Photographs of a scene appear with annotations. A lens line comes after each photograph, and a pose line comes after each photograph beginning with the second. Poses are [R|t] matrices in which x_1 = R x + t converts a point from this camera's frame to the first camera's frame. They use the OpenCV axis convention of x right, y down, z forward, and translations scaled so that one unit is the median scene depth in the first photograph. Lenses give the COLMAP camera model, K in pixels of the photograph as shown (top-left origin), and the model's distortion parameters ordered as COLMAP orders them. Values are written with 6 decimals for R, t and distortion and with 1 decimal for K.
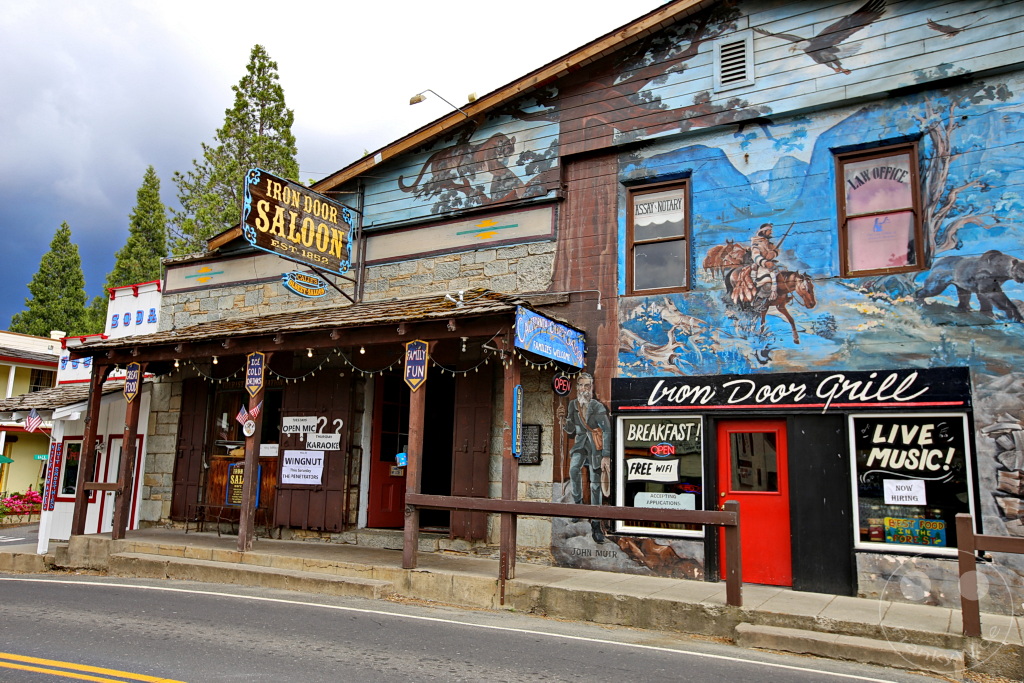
lens RADIAL K [[804.8, 0, 507.1], [0, 804.8, 349.7], [0, 0, 1]] dist [0.010825, 0.040617]
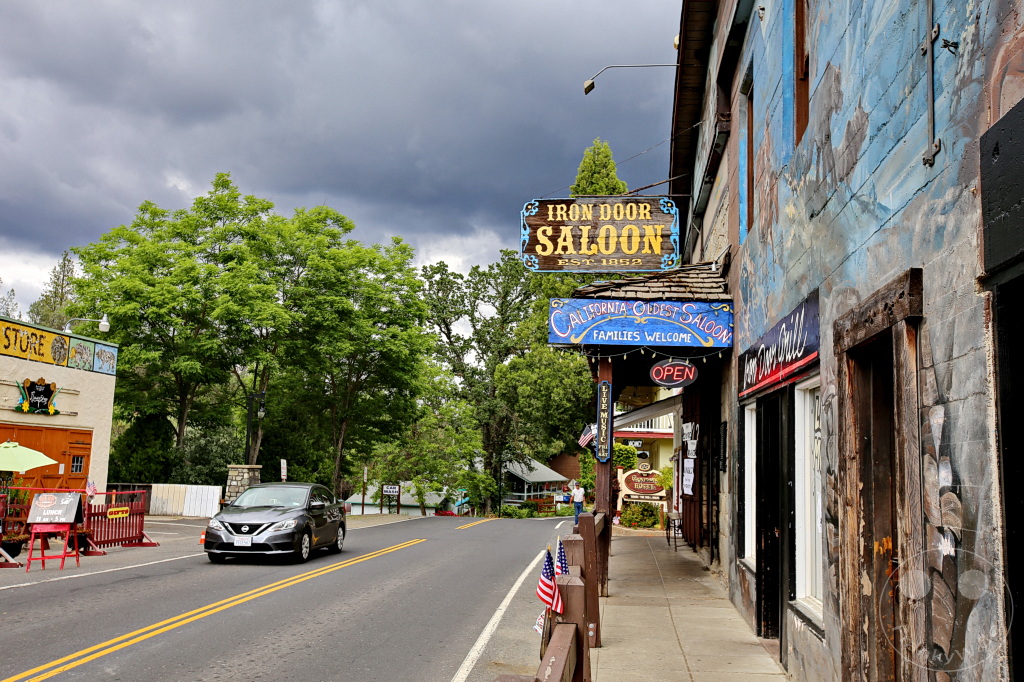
lens RADIAL K [[1013.3, 0, 518.9], [0, 1013.3, 343.1], [0, 0, 1]] dist [0.004553, 0.000000]
pose [[0.408327, -0.125822, -0.904123, 0.879435], [0.125410, 0.988796, -0.080967, 0.071974], [0.904180, -0.080325, 0.419531, 0.396084]]
